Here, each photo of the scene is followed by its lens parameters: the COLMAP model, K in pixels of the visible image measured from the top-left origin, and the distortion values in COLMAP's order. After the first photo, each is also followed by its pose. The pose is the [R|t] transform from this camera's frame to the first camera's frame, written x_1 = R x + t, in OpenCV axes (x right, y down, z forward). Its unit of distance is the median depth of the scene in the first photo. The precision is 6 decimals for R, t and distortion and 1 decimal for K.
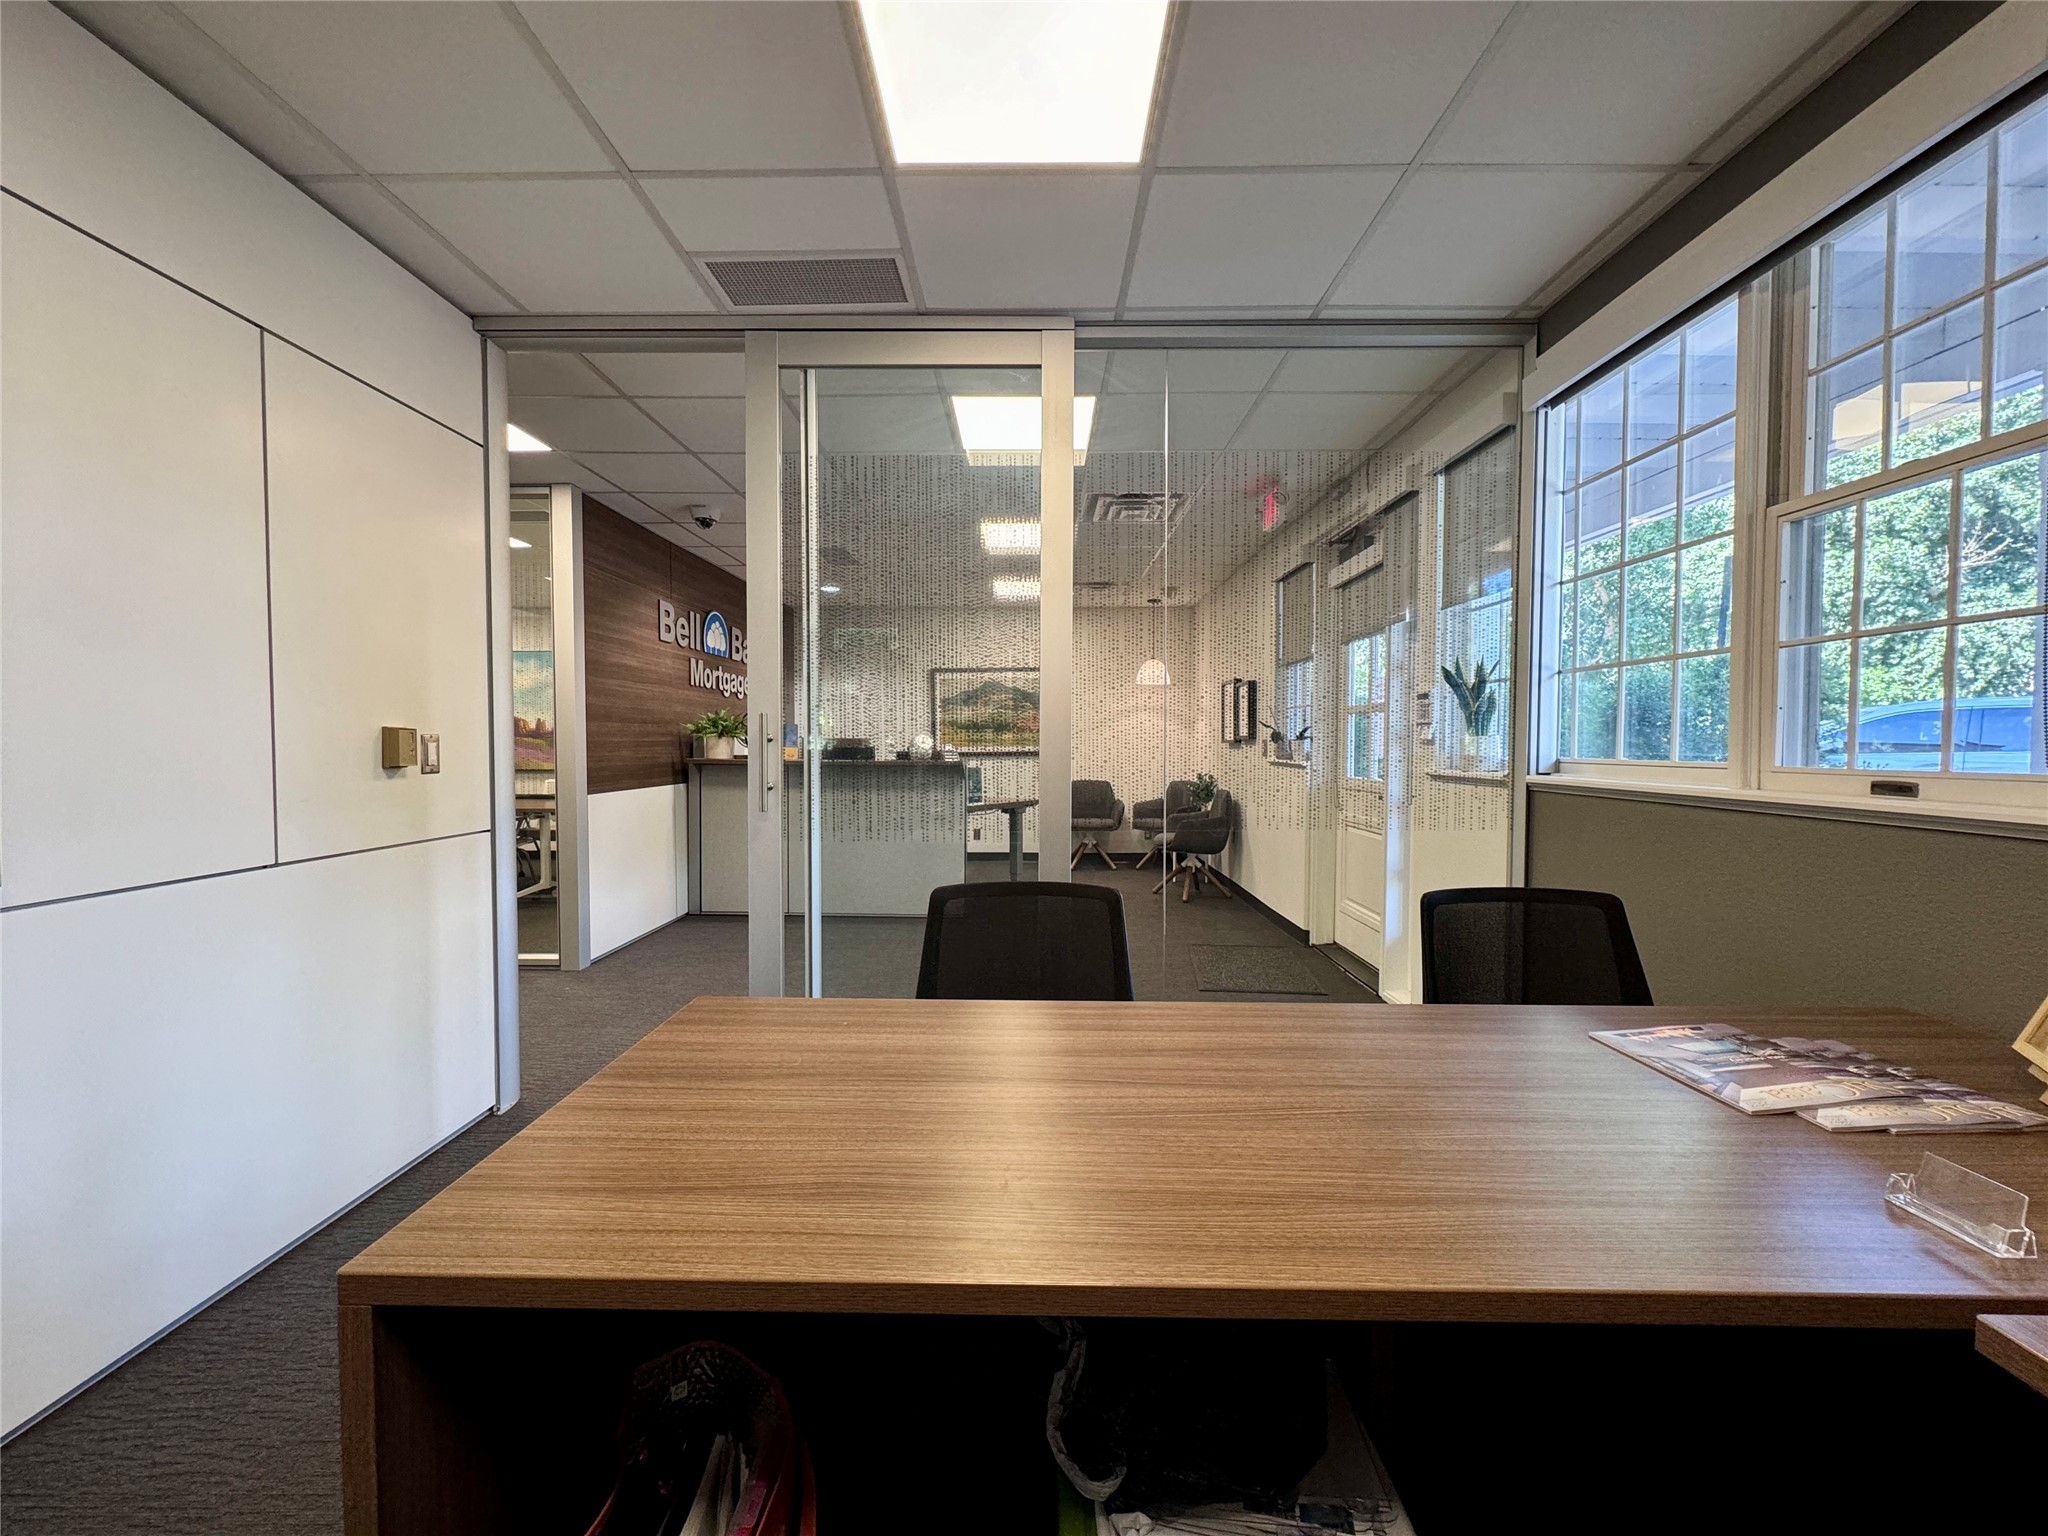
lens RADIAL K [[839.7, 0, 1029.6], [0, 839.7, 768.7], [0, 0, 1]] dist [0.000324, -0.000329]
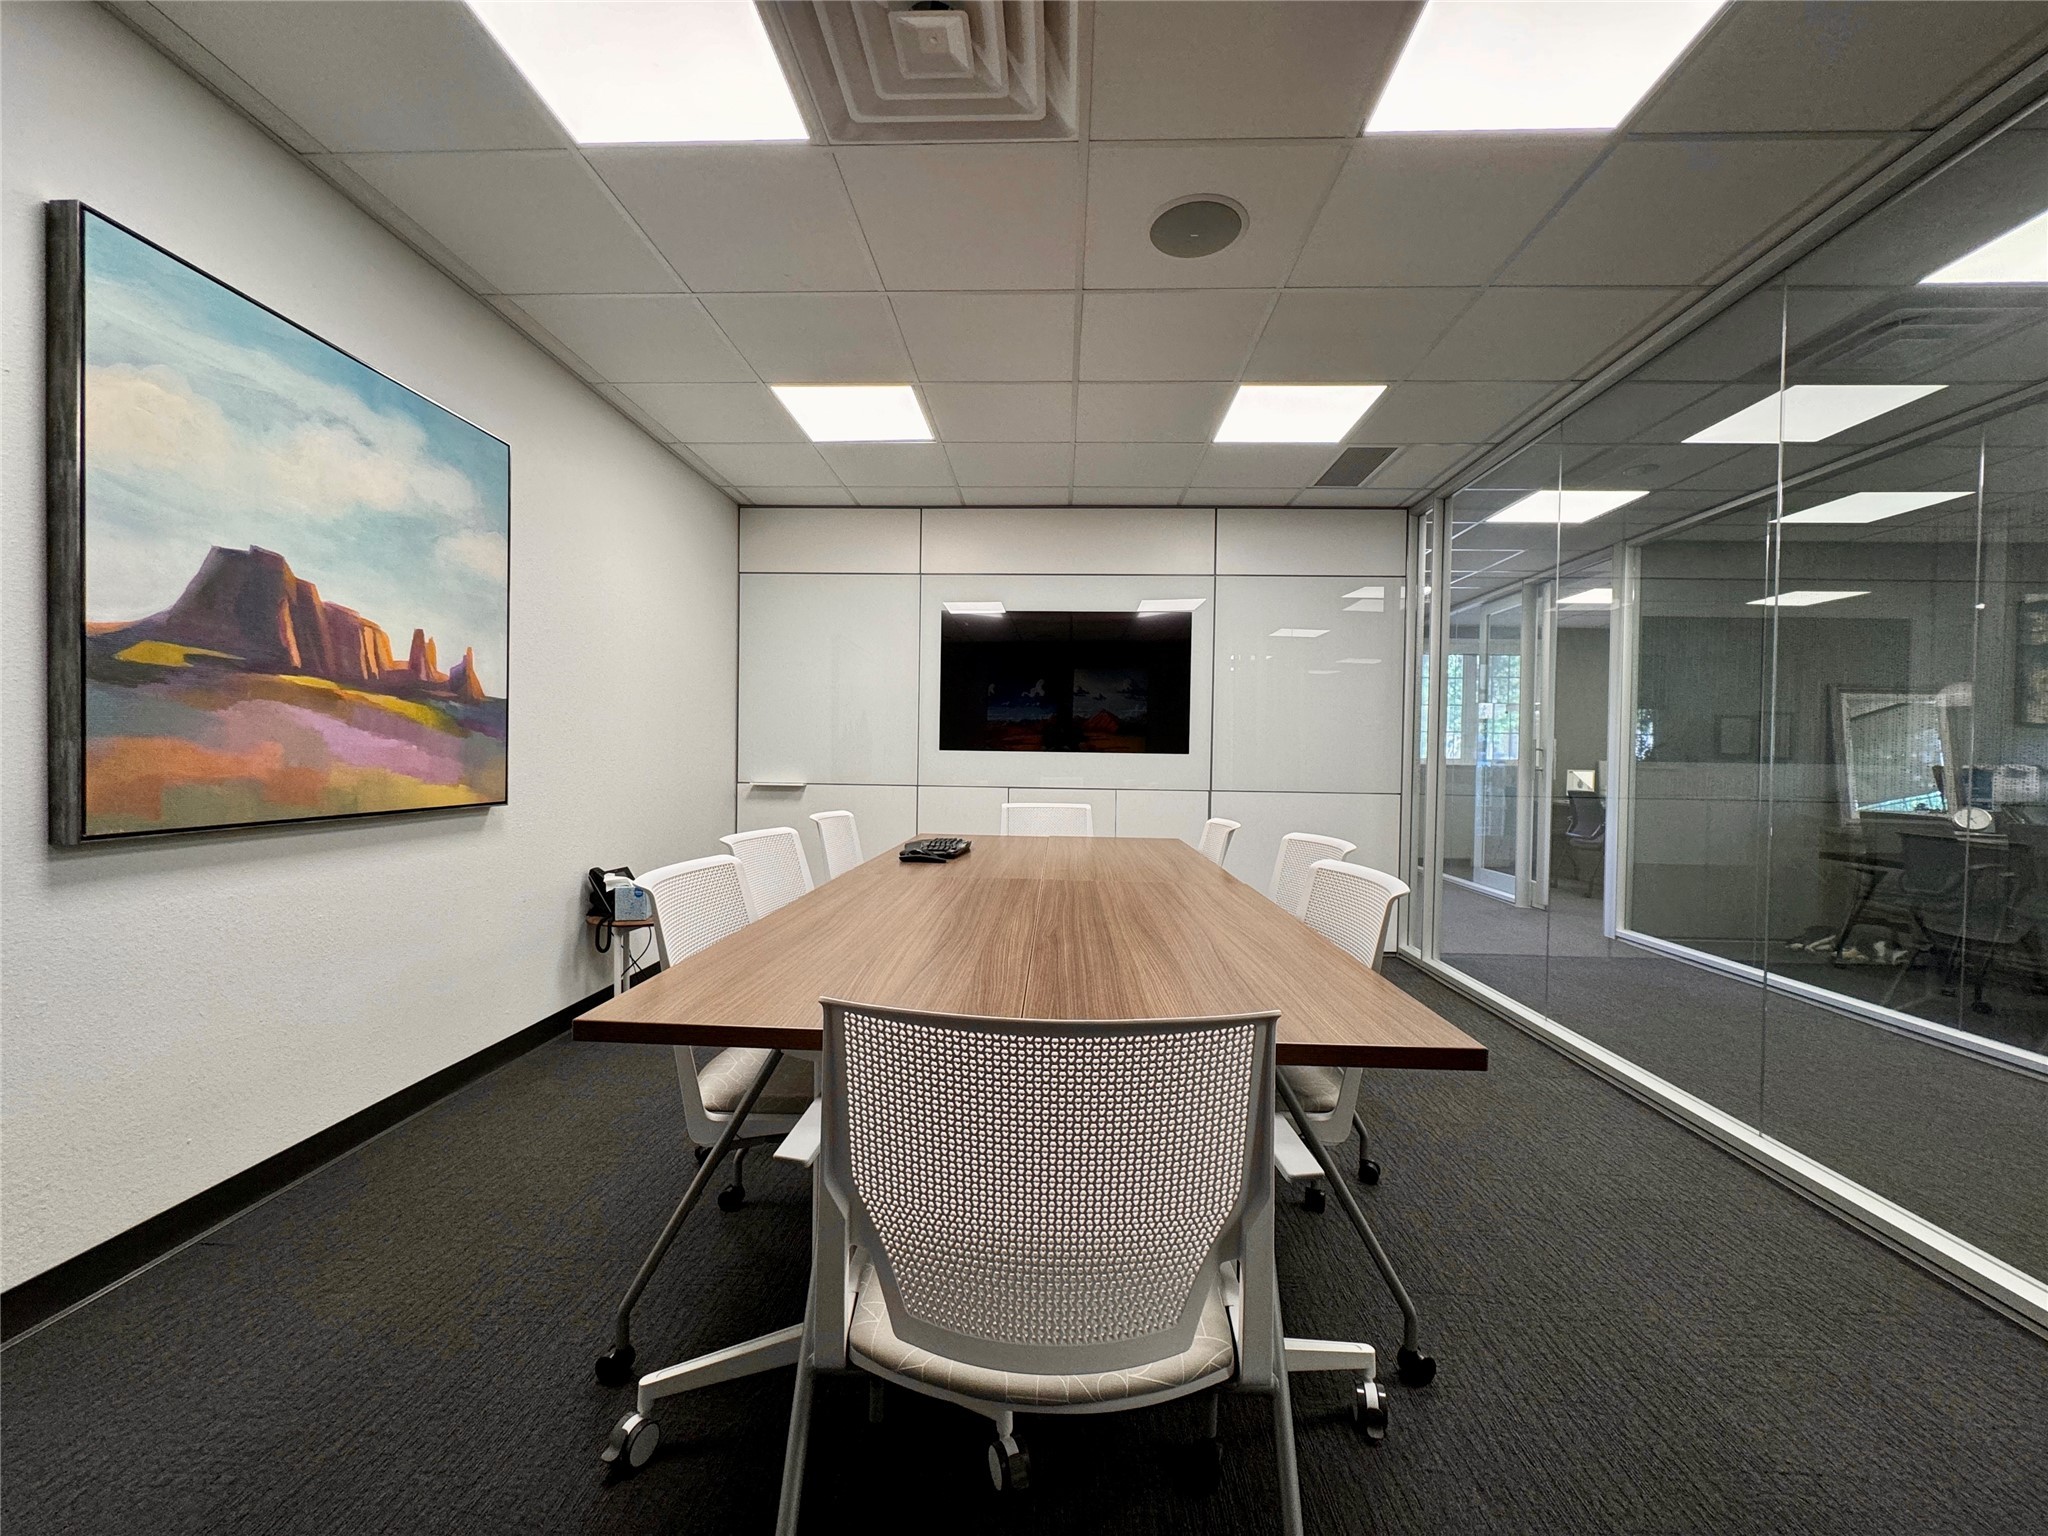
lens RADIAL K [[839.7, 0, 1029.3], [0, 839.7, 778.8], [0, 0, 1]] dist [0.000324, -0.000329]
pose [[-0.041186, -0.029160, 0.998726, -0.884314], [0.004098, 0.999561, 0.029354, -0.015955], [-0.999143, 0.005301, -0.041048, 0.800067]]
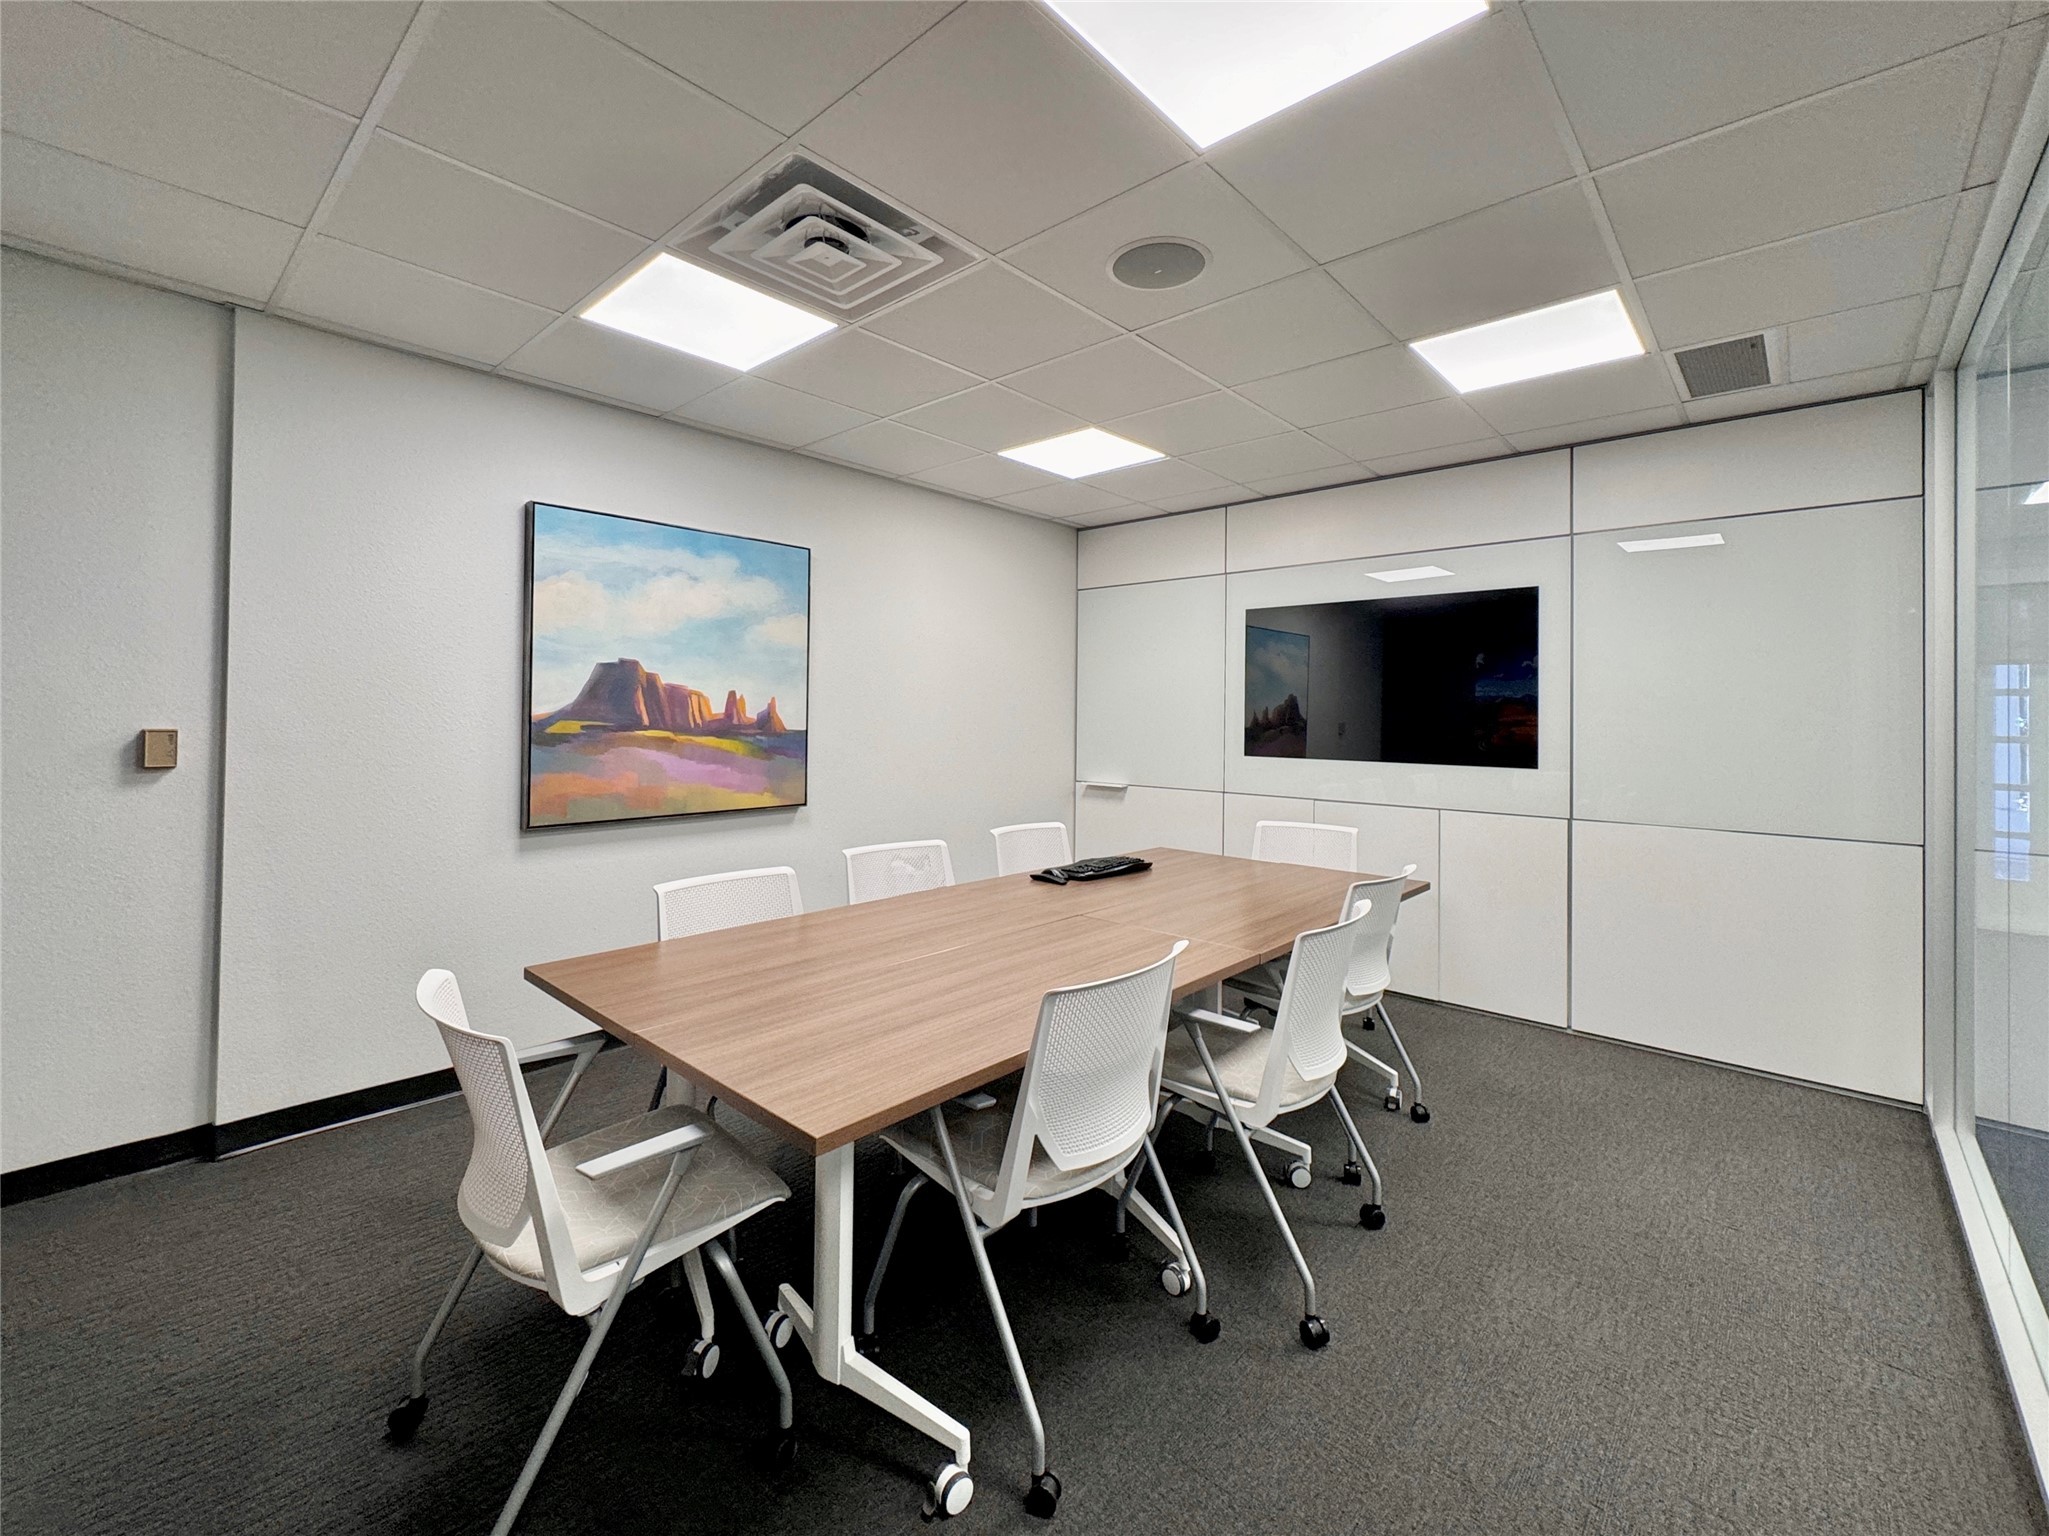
lens RADIAL K [[889.9, 0, 990.7], [0, 889.9, 709.6], [0, 0, 1]] dist [0.000565, -0.000054]
pose [[0.624050, 0.007015, 0.781353, -0.861854], [0.010062, 0.999805, -0.017013, -0.040924], [-0.781320, 0.018479, 0.623857, 0.604480]]
